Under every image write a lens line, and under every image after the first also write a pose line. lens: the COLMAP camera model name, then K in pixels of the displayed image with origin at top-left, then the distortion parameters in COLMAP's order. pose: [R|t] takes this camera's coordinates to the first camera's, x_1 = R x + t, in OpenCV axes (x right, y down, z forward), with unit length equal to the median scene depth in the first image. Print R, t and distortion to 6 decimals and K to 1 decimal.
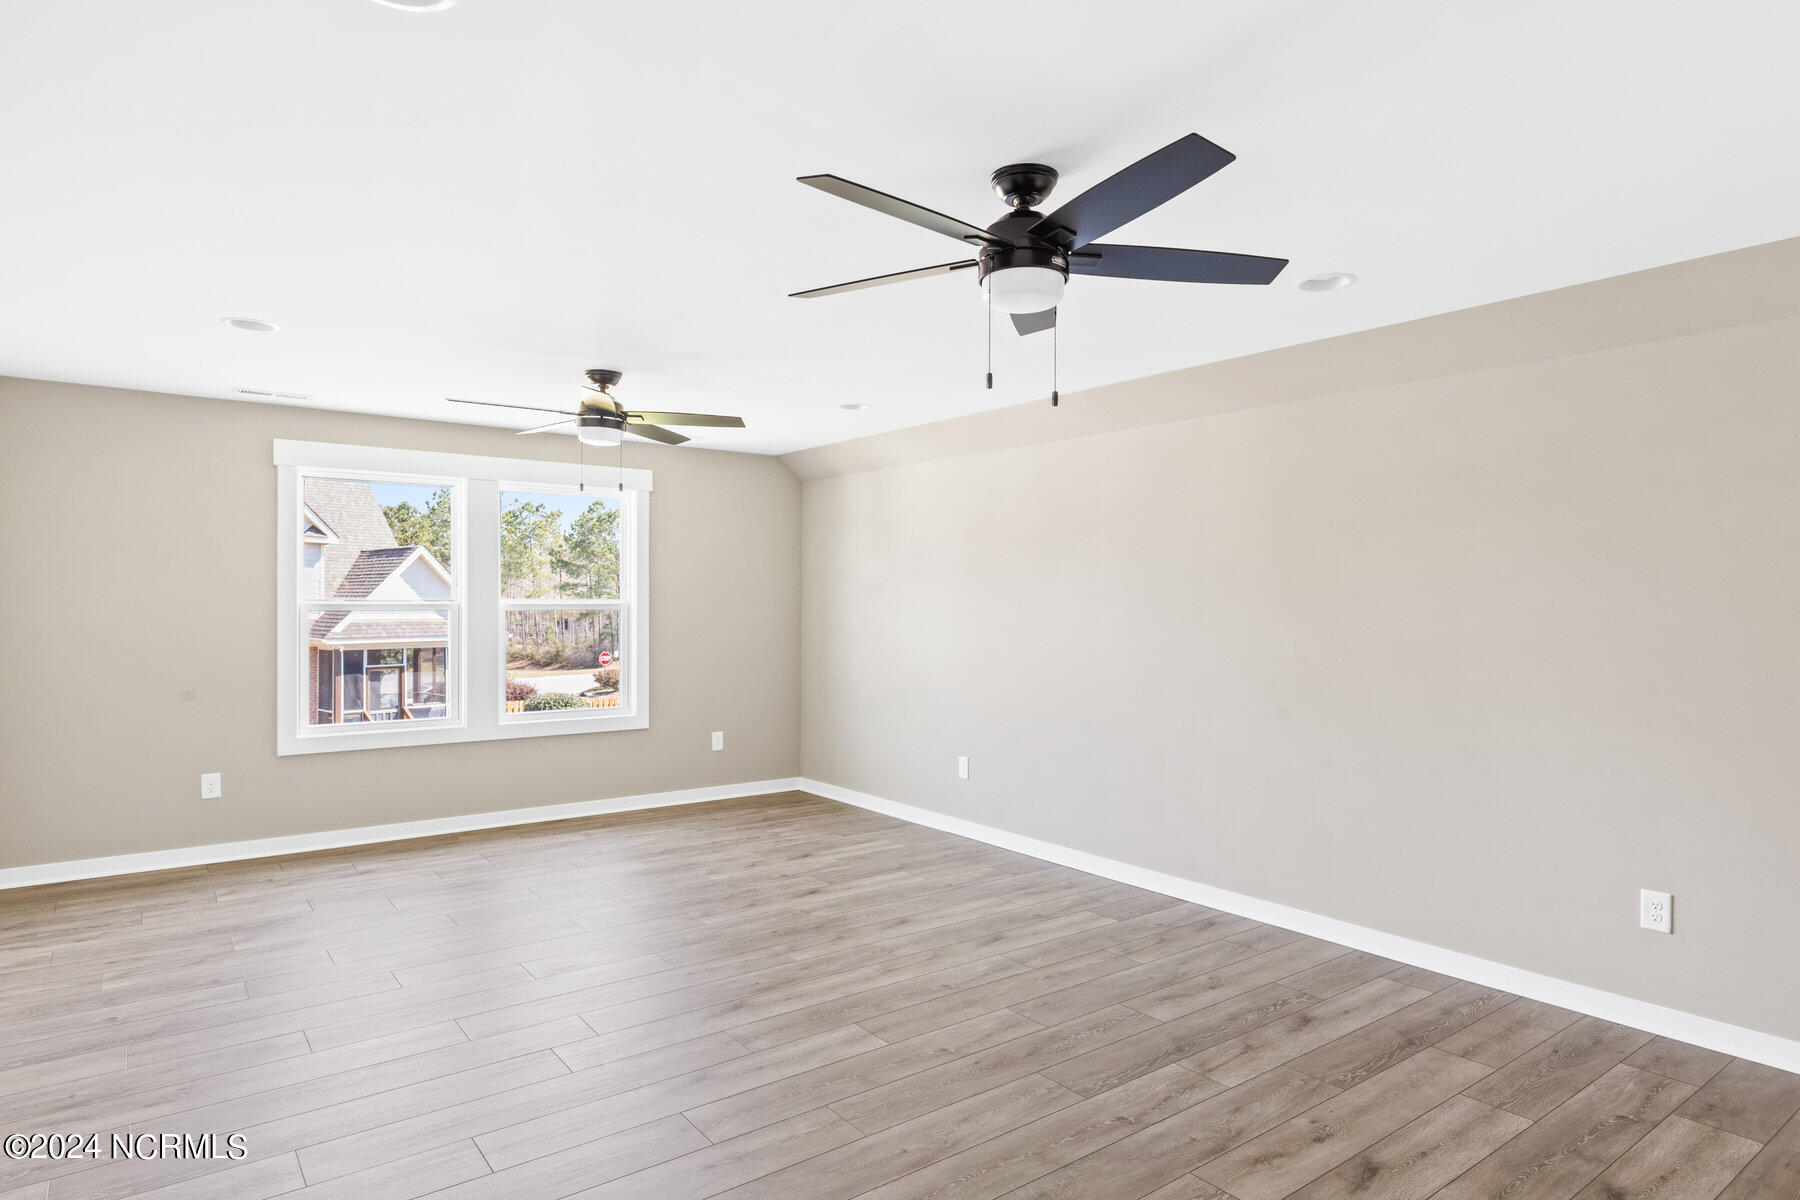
lens RADIAL K [[1038.7, 0, 900.5], [0, 1038.7, 599.4], [0, 0, 1]] dist [0.000486, 0.000137]
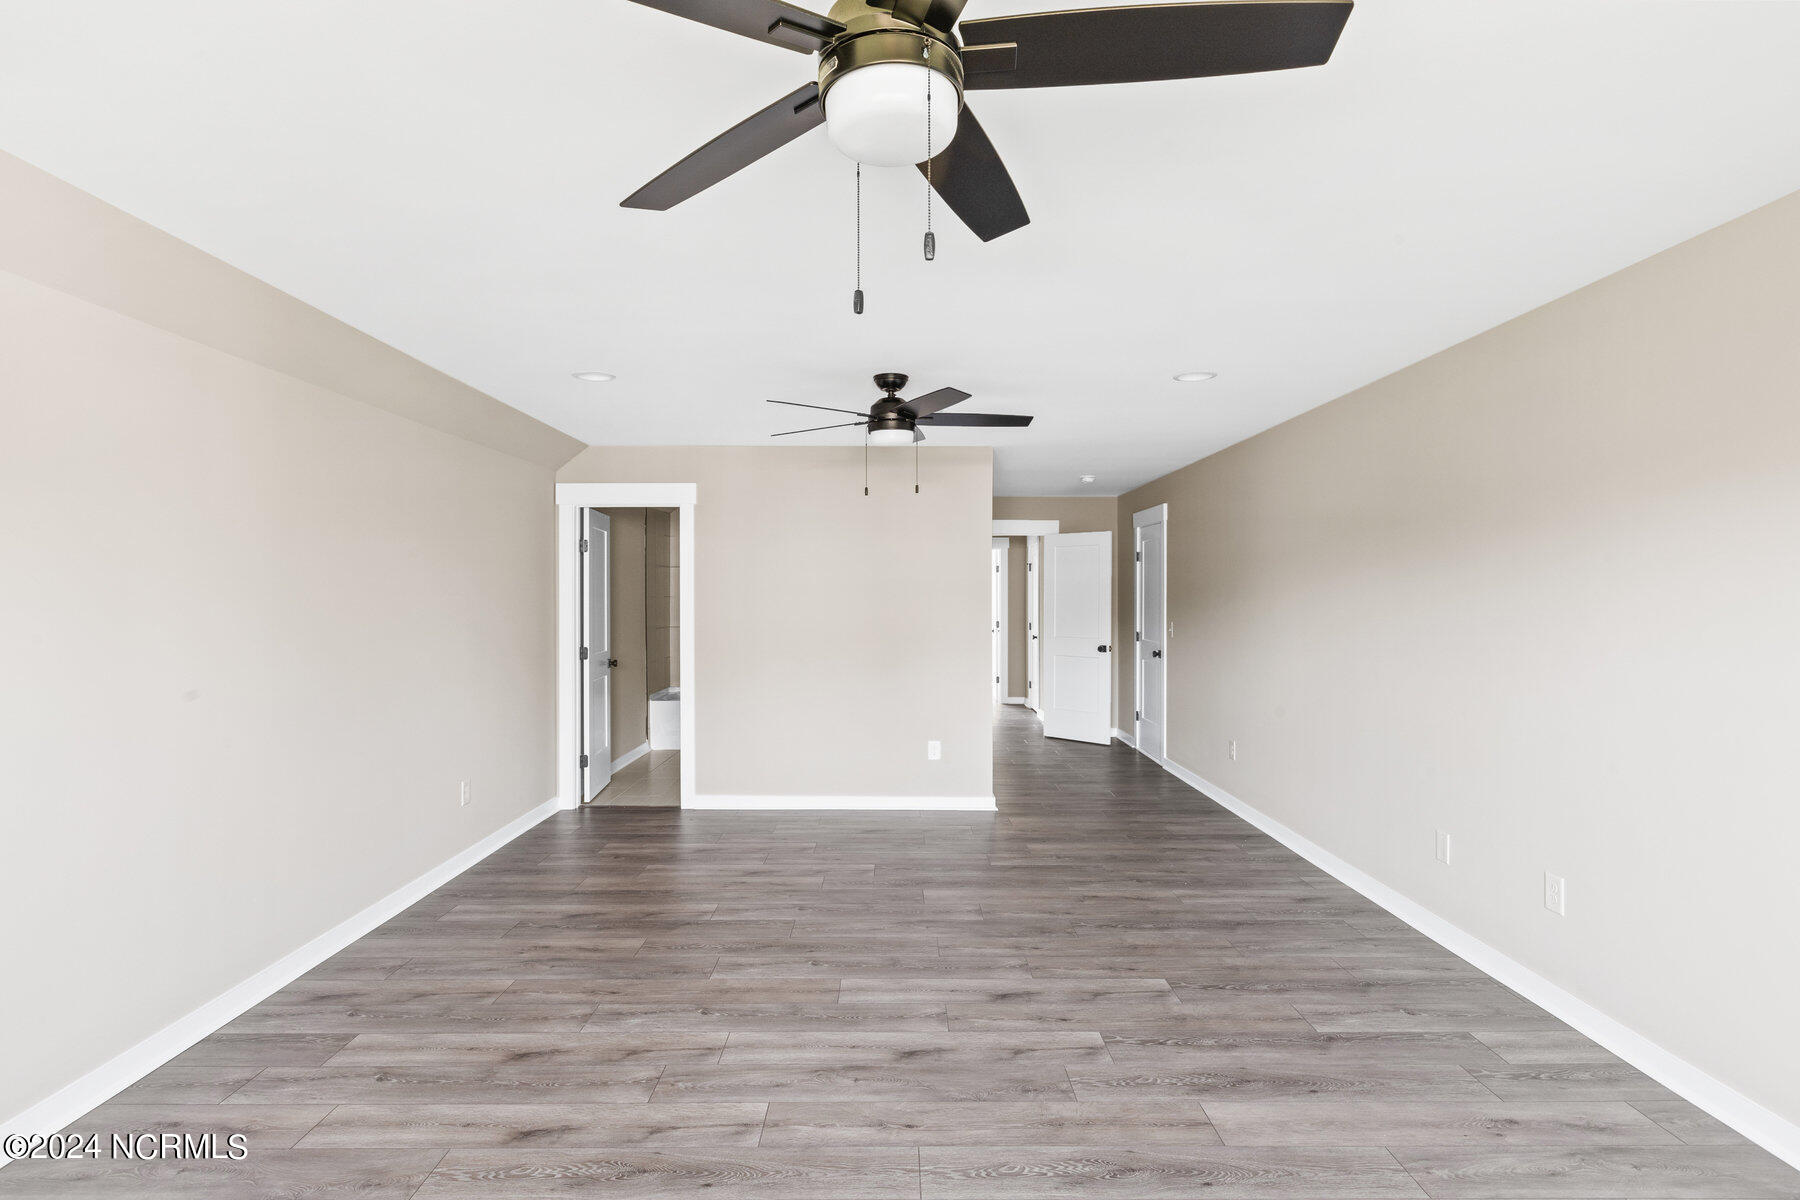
lens RADIAL K [[906.5, 0, 899.9], [0, 906.5, 598.5], [0, 0, 1]] dist [0.006439, -0.000819]
pose [[-0.804147, -0.004914, 0.594411, -0.566599], [-0.001633, 0.999980, 0.006056, -0.008586], [-0.594429, 0.003899, -0.804139, 1.502417]]
